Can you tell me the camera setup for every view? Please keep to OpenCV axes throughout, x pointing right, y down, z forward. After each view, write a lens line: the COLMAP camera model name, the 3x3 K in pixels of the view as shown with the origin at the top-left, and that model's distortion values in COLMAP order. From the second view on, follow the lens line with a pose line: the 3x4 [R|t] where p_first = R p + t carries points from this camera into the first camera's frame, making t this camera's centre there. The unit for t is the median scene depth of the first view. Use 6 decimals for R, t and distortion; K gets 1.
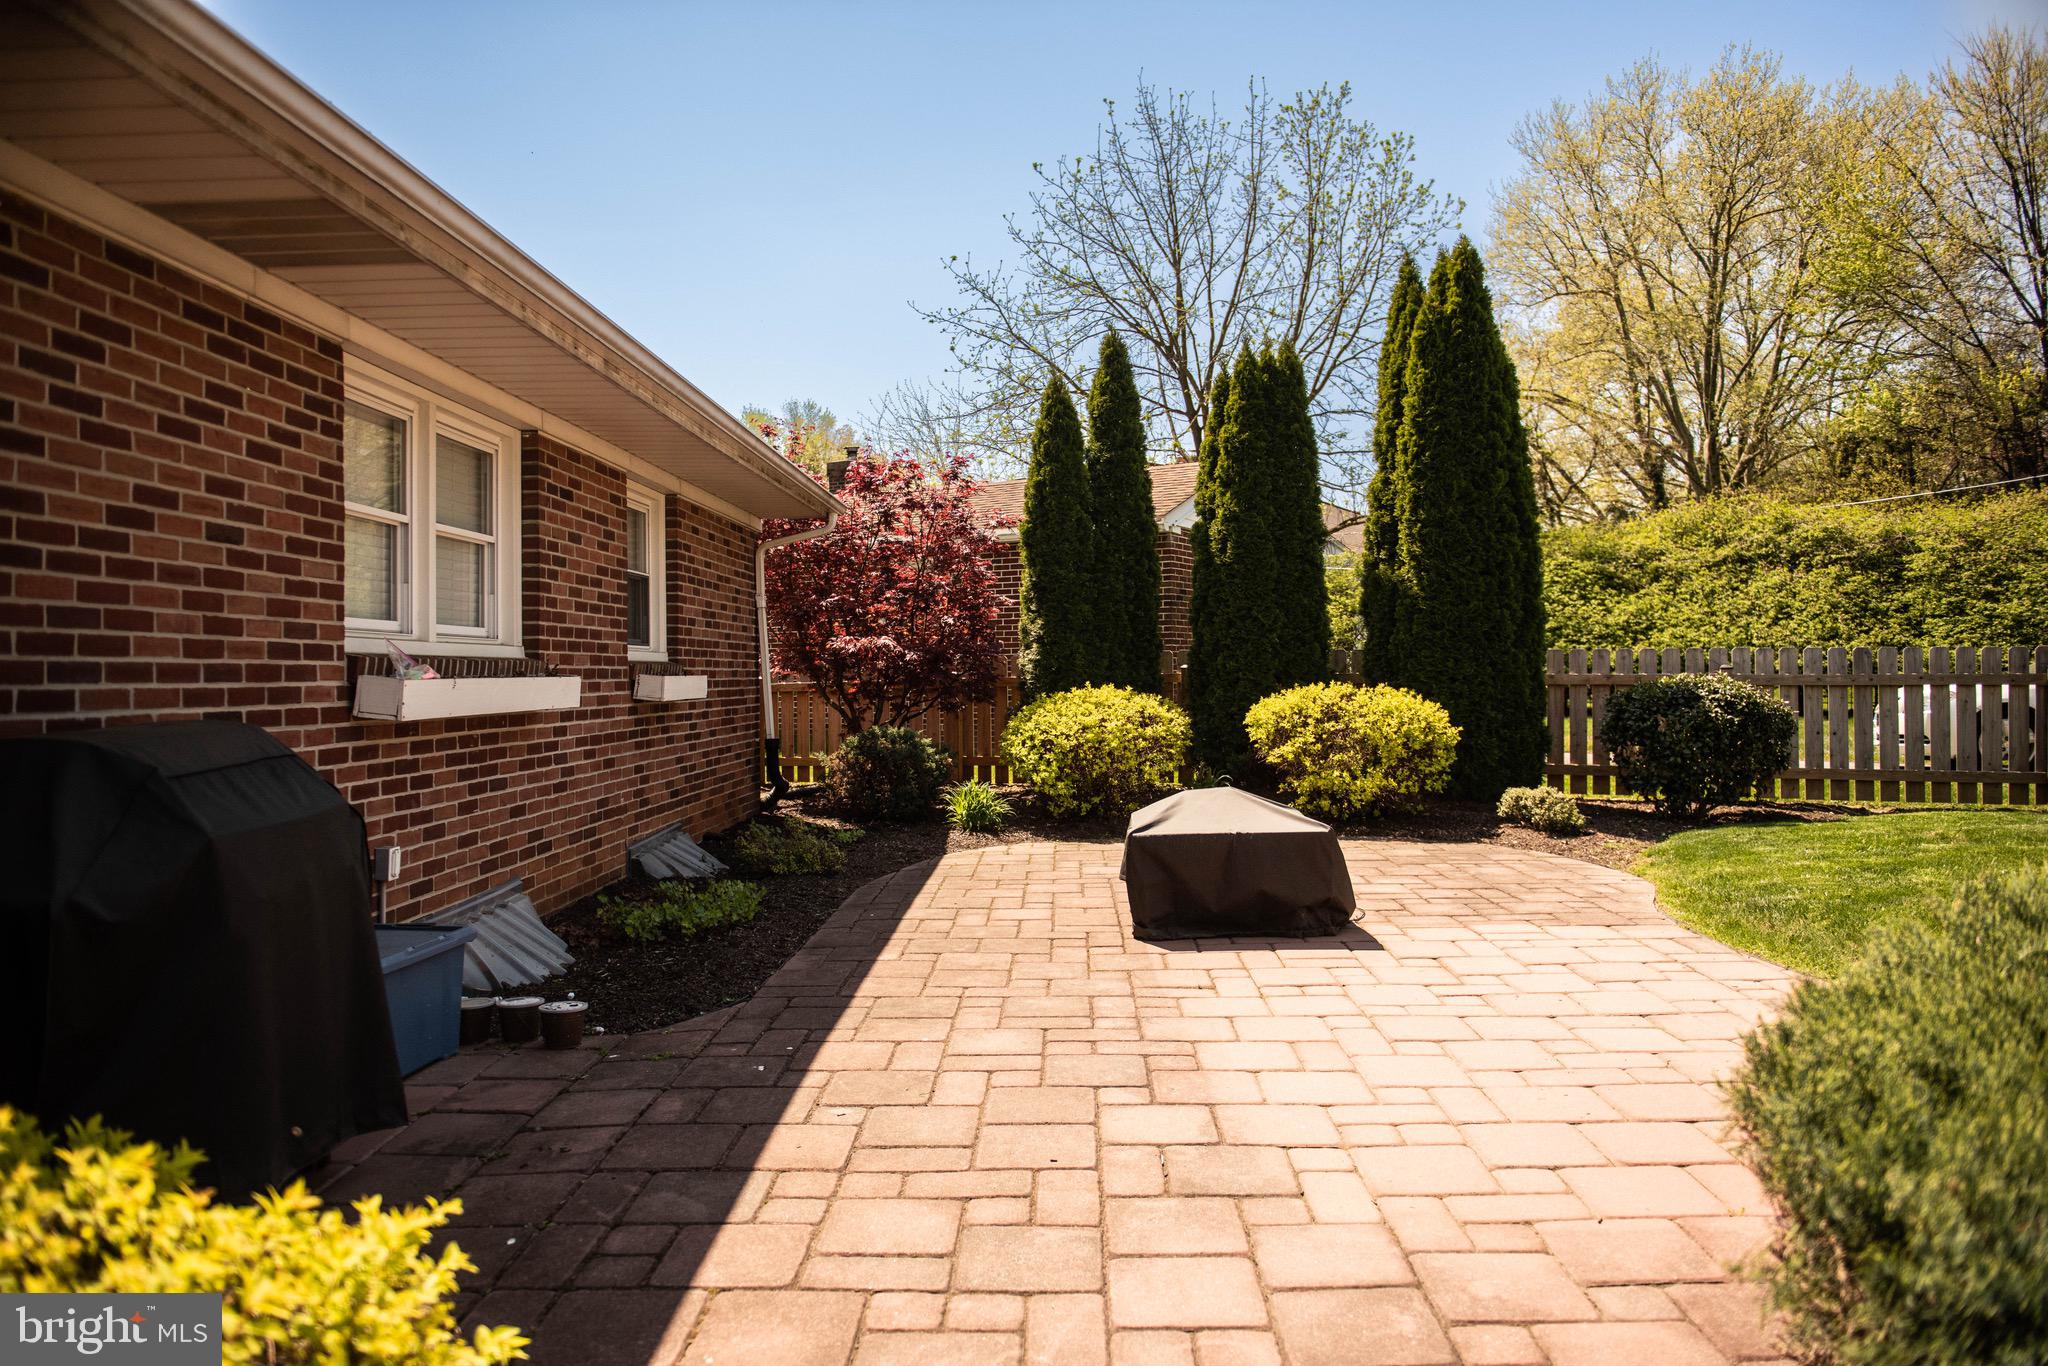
lens RADIAL K [[1408.9, 0, 1020.9], [0, 1408.9, 681.4], [0, 0, 1]] dist [-0.035095, -0.011699]
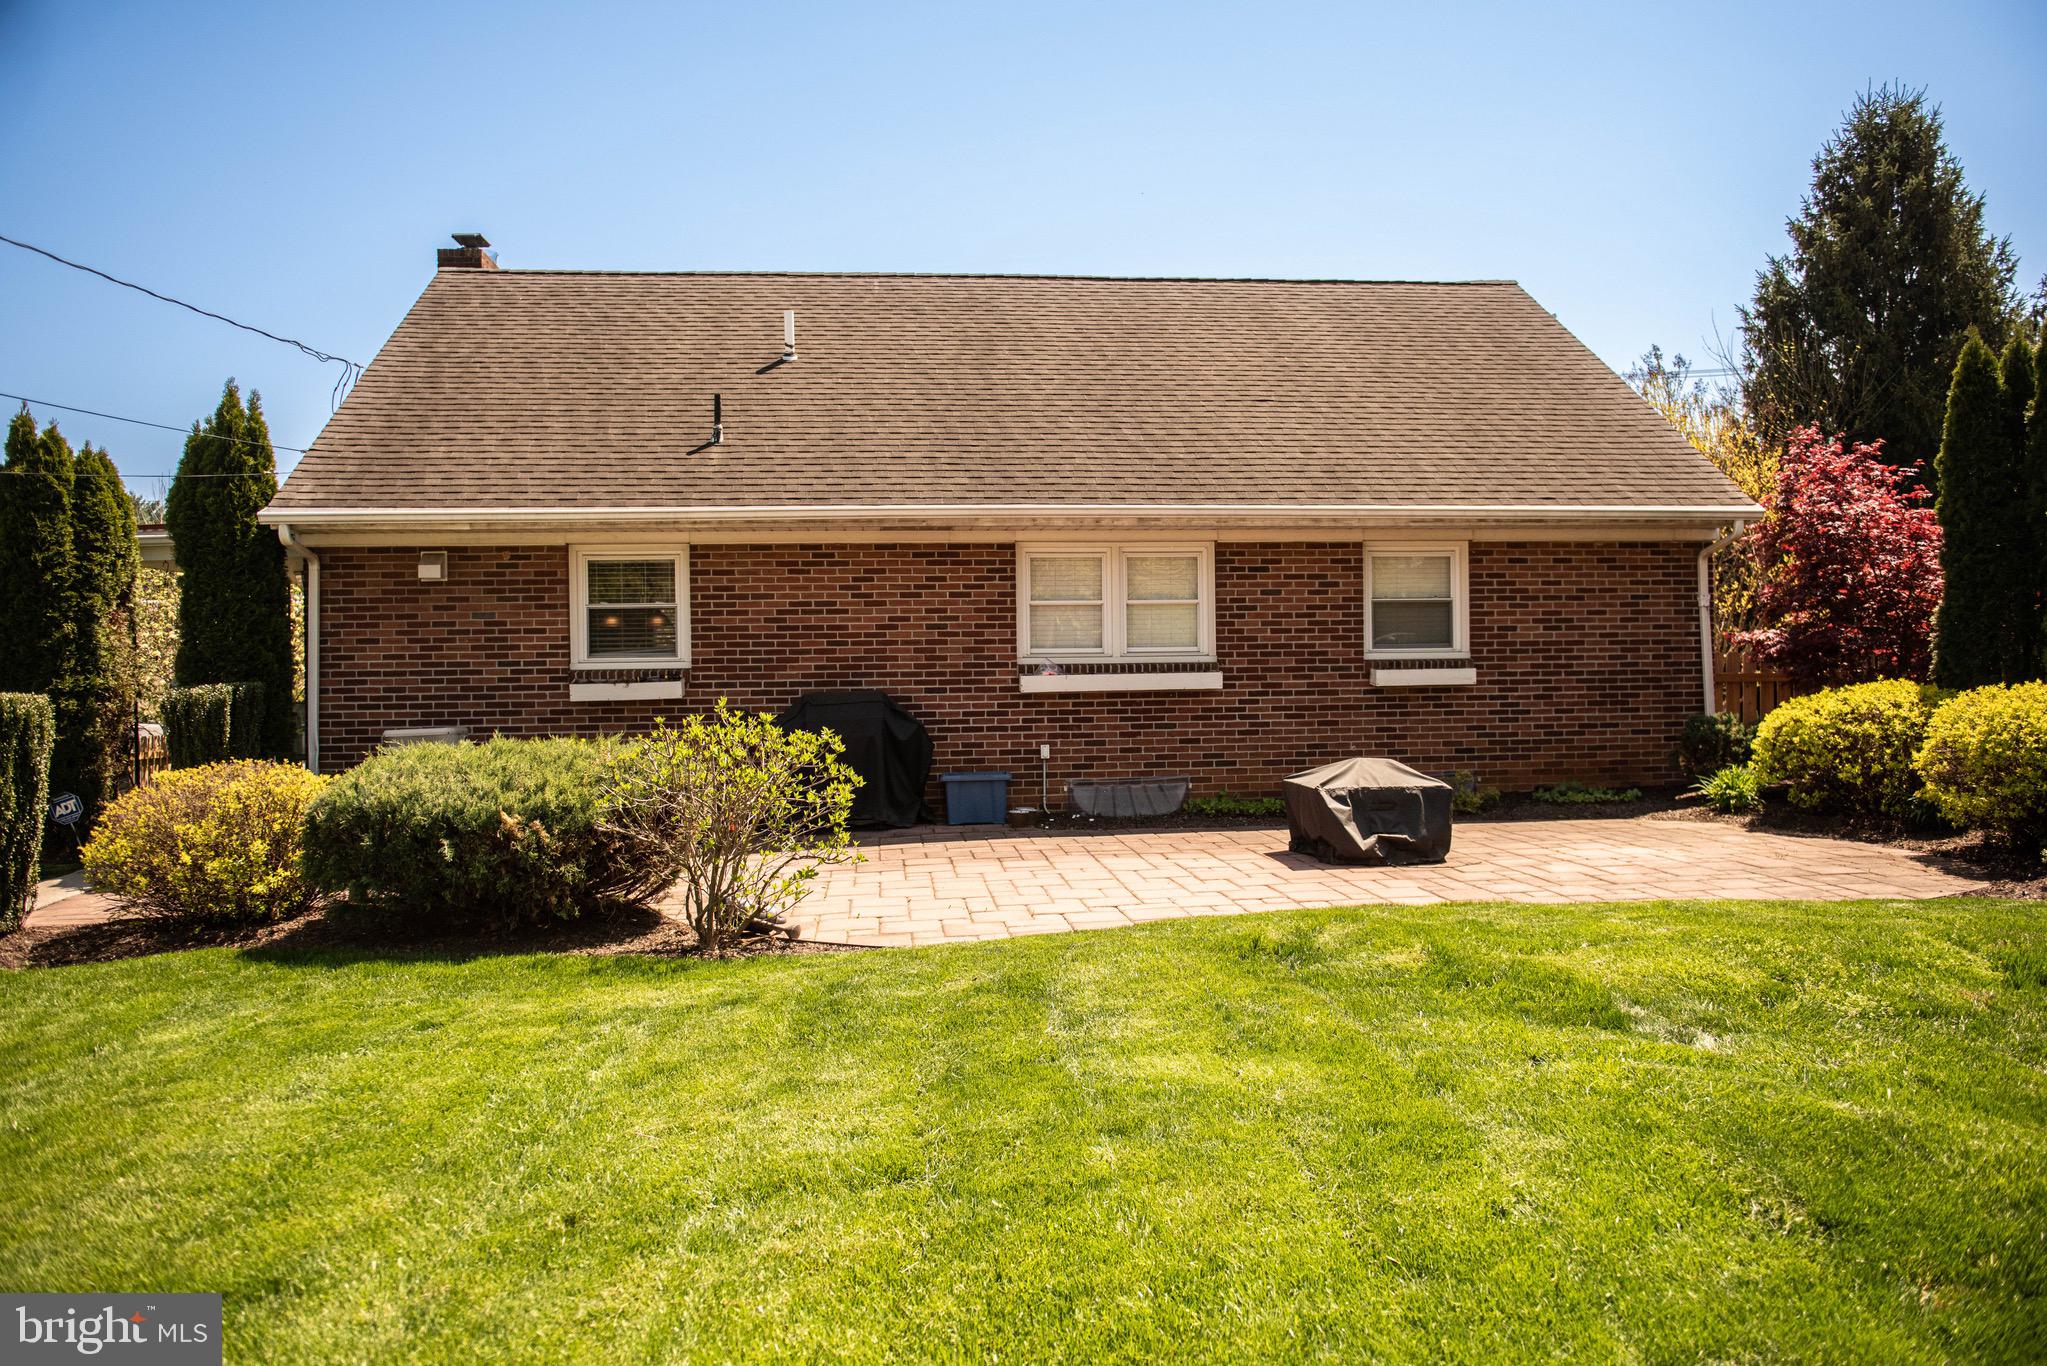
lens RADIAL K [[1408.2, 0, 1025.0], [0, 1408.2, 679.1], [0, 0, 1]] dist [-0.035095, -0.011699]
pose [[0.132301, 0.020538, -0.990997, 2.436581], [0.006619, 0.999745, 0.021603, -0.059336], [0.991187, -0.009417, 0.132132, 0.807487]]
